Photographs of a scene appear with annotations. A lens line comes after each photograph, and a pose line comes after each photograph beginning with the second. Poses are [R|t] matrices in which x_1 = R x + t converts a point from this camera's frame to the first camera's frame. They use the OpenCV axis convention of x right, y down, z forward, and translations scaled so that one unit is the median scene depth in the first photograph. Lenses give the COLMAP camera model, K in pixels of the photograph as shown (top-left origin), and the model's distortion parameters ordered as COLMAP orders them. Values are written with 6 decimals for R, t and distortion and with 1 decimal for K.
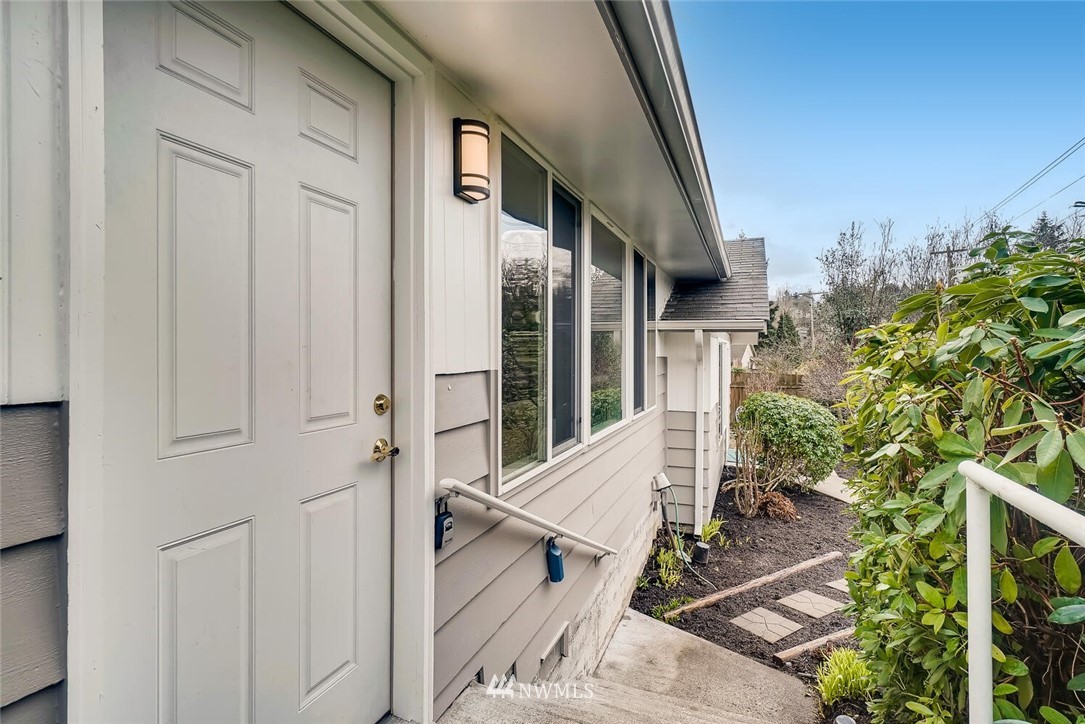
lens RADIAL K [[526.3, 0, 542.6], [0, 526.3, 355.5], [0, 0, 1]] dist [-0.000567, 0.001657]
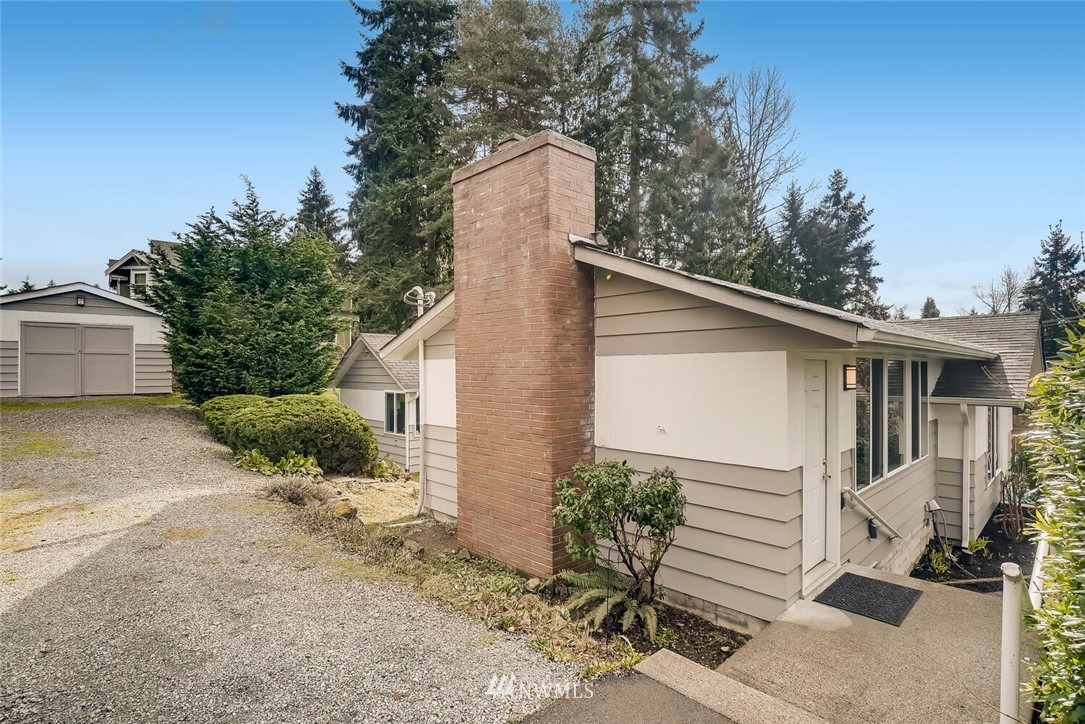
lens RADIAL K [[526.3, 0, 538.7], [0, 526.3, 366.0], [0, 0, 1]] dist [-0.000567, 0.001657]
pose [[0.910208, -0.002743, -0.414143, -0.166448], [-0.000734, 0.999966, -0.008236, -0.139495], [0.414151, 0.007801, 0.910175, -0.798134]]
